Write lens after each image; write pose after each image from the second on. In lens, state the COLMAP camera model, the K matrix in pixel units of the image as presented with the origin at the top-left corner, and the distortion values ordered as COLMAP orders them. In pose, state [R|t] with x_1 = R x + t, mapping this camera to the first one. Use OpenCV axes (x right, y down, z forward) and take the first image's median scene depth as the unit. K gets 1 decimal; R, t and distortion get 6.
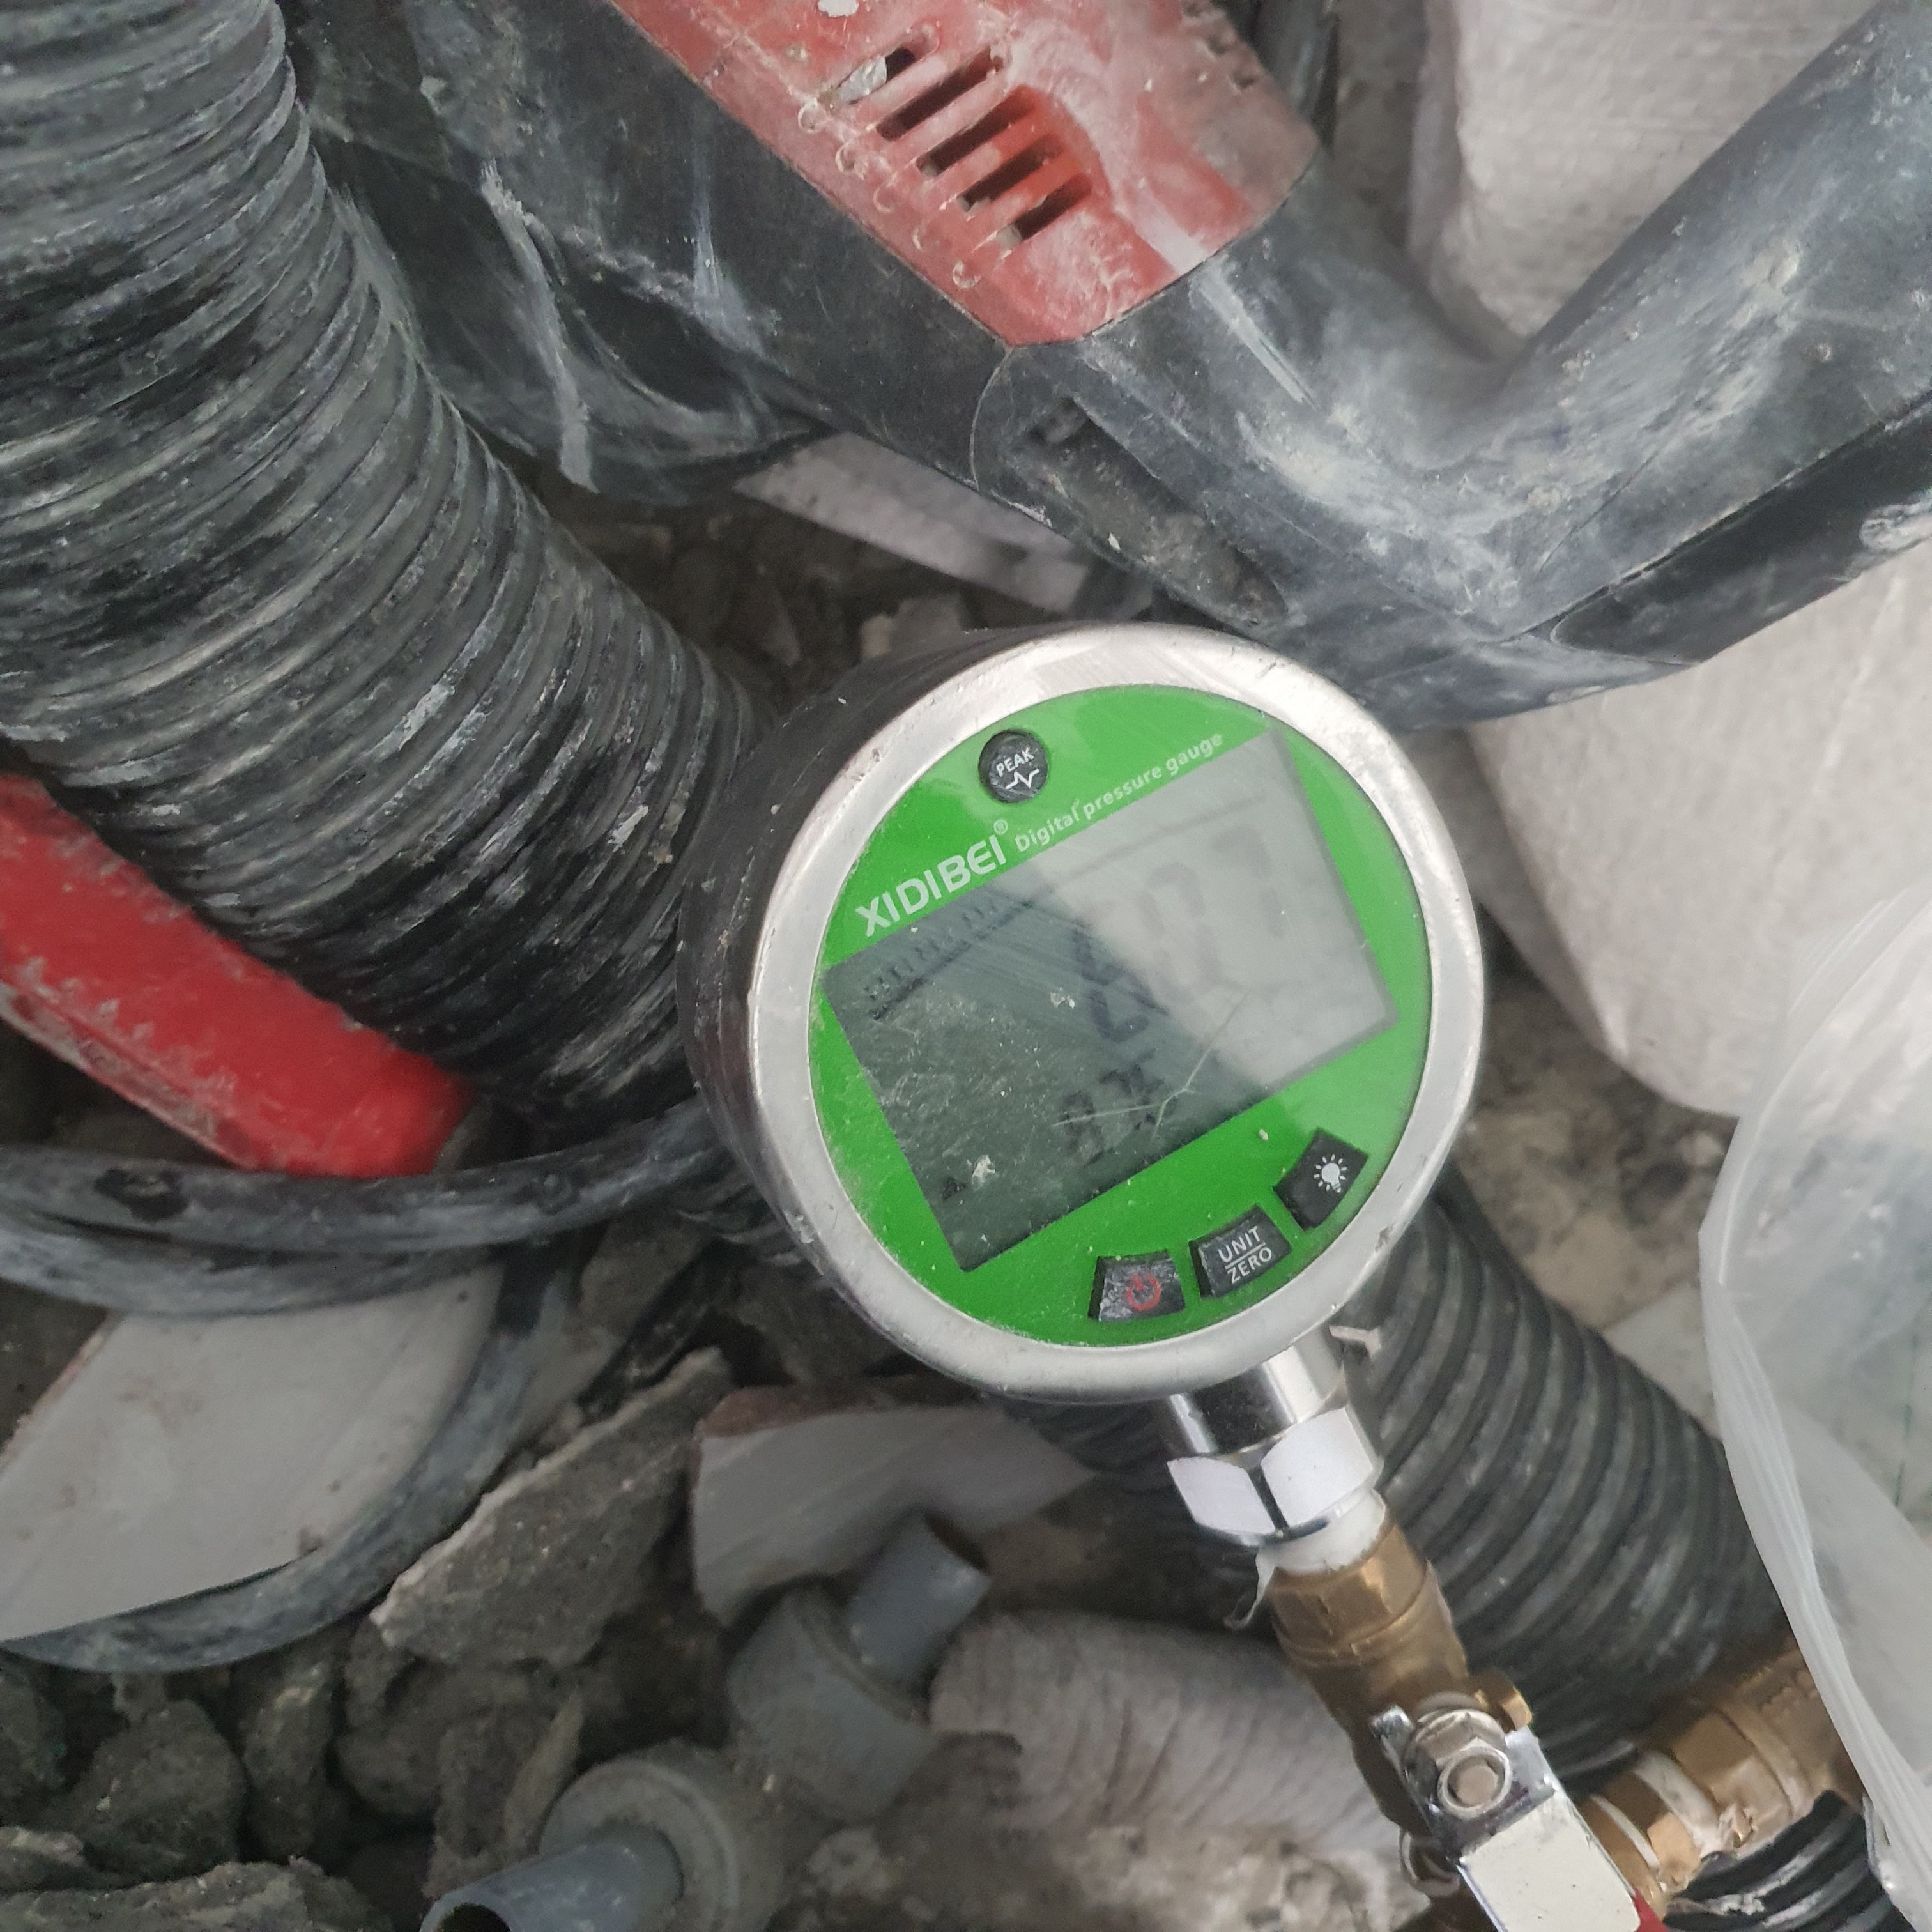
lens RADIAL K [[2176.5, 0, 966.0], [0, 2176.5, 966.0], [0, 0, 1]] dist [0.036084, -0.141738]
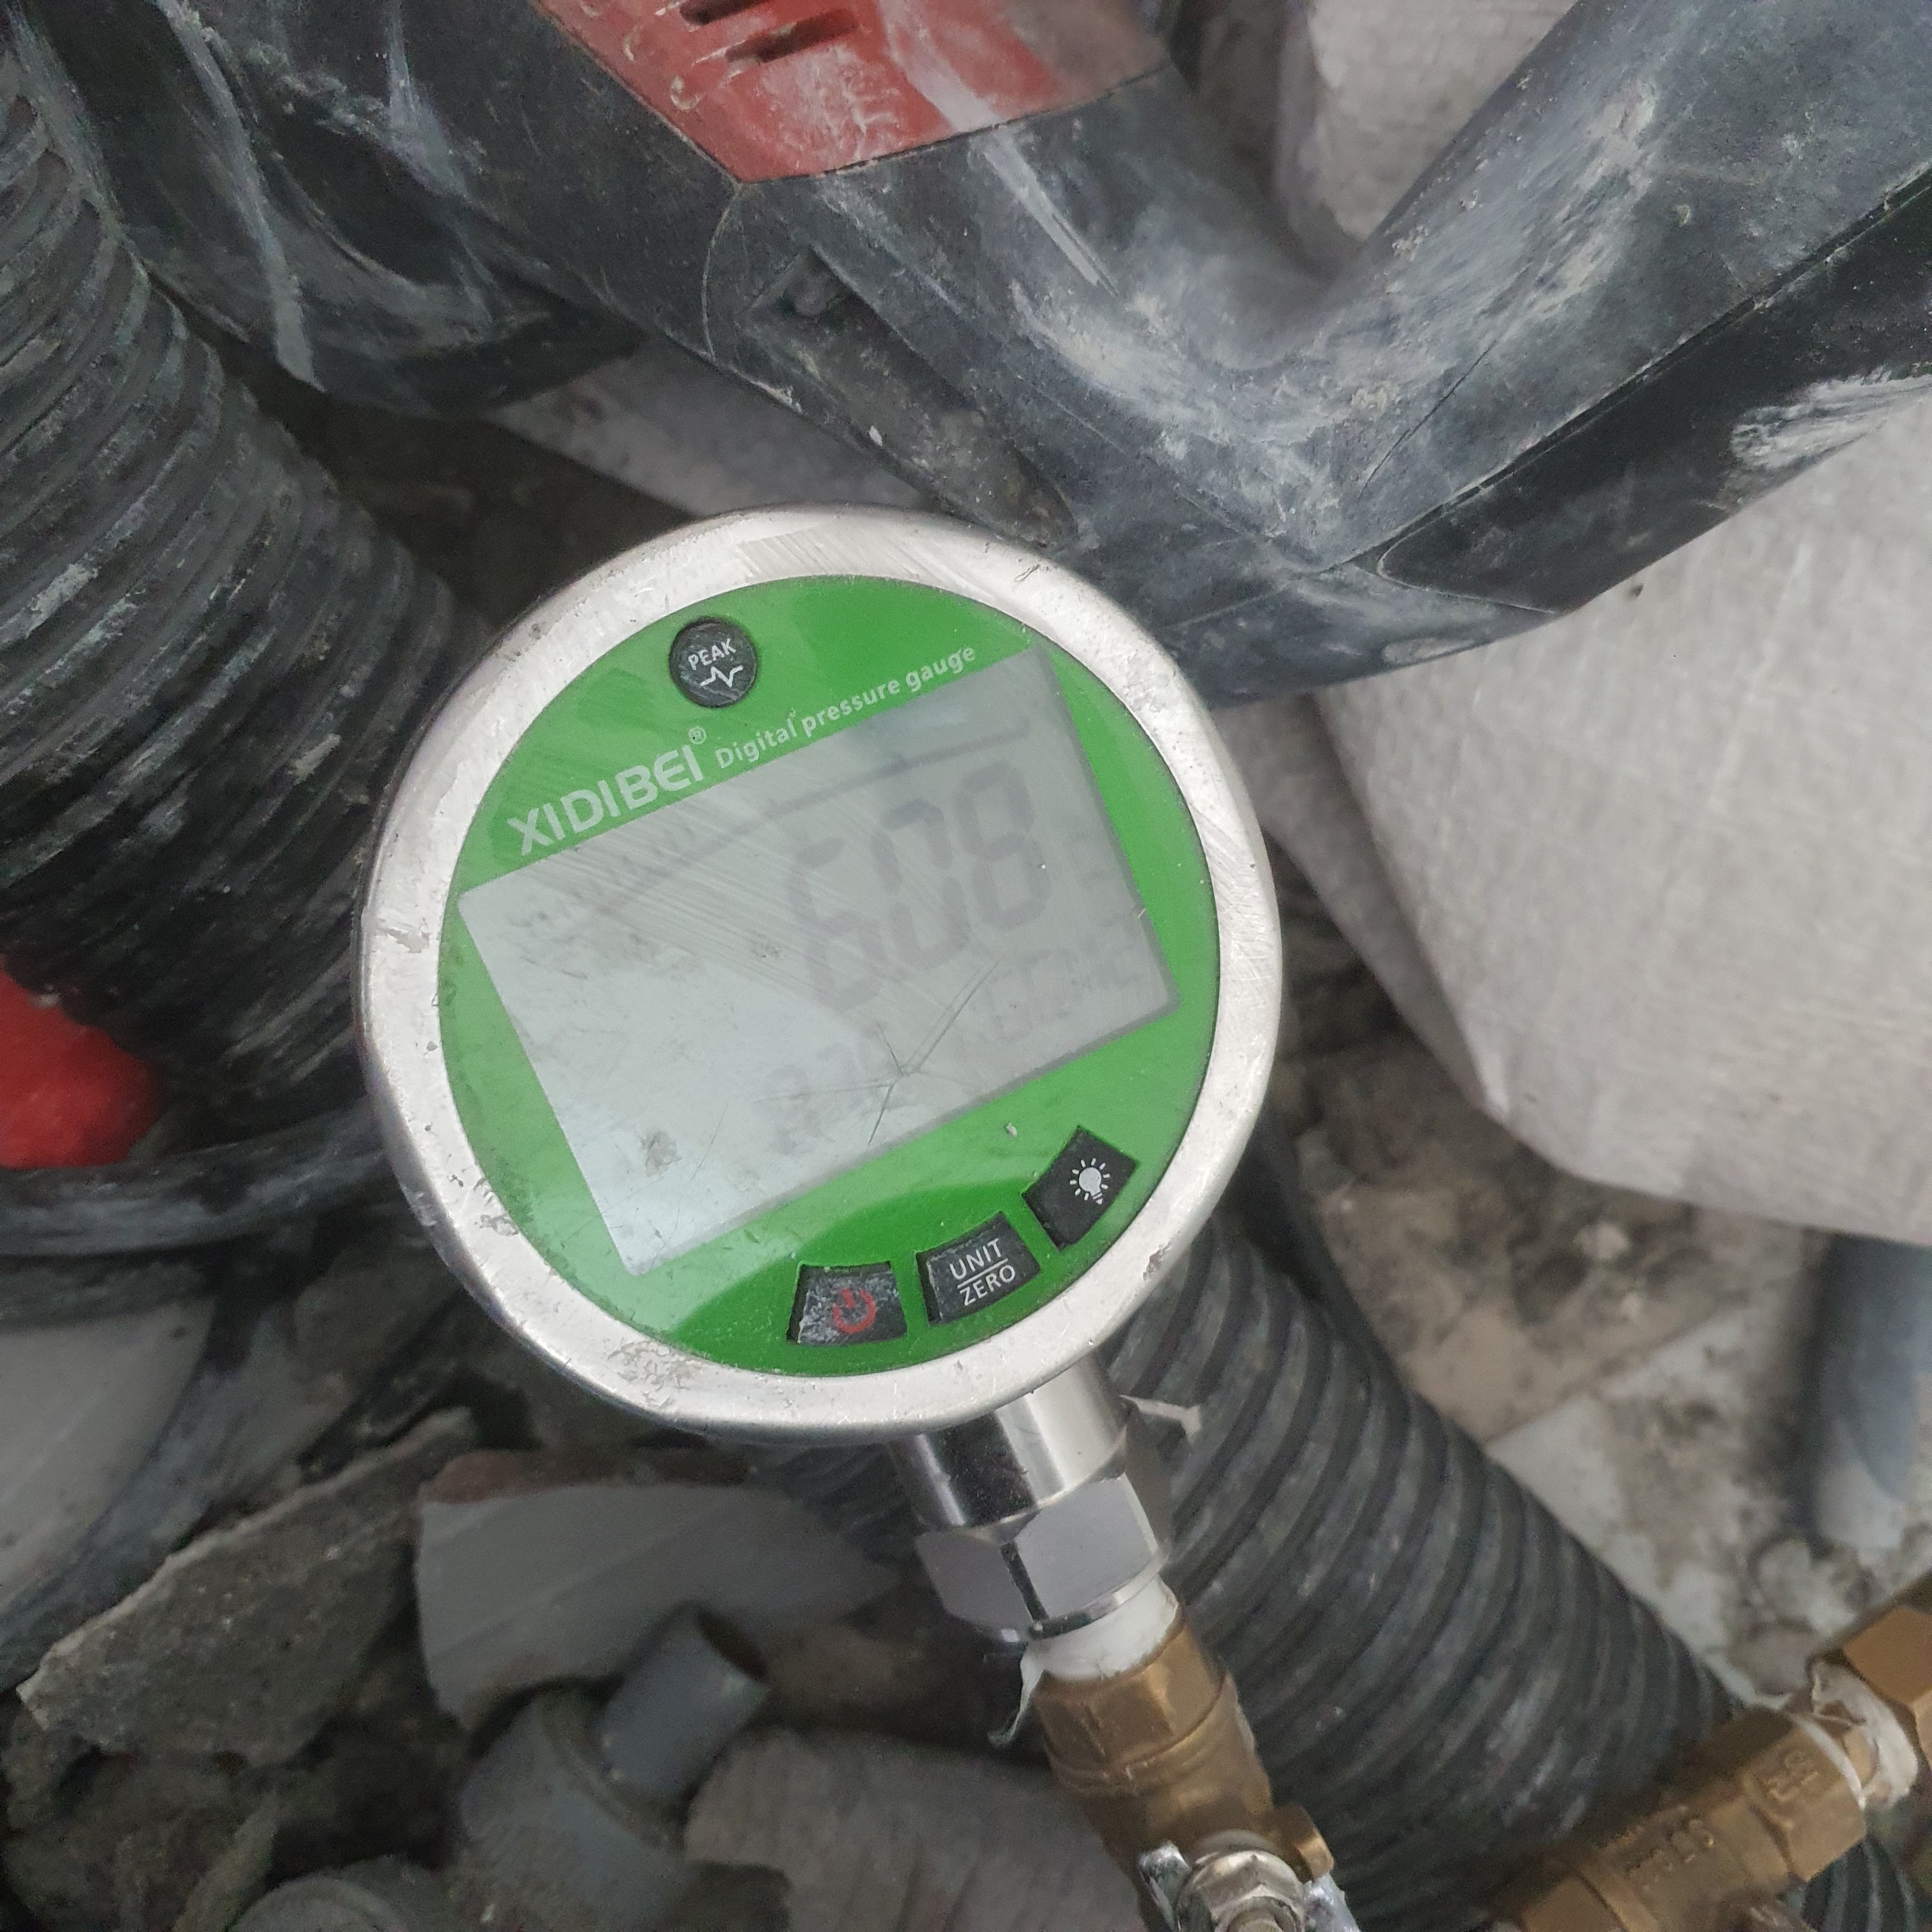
lens RADIAL K [[2179.3, 0, 966.0], [0, 2179.3, 966.0], [0, 0, 1]] dist [0.000020, -0.061327]
pose [[0.999014, 0.044100, -0.005063, 0.119618], [-0.044349, 0.996472, -0.071256, 0.074527], [0.001903, 0.071411, 0.997445, 0.160133]]
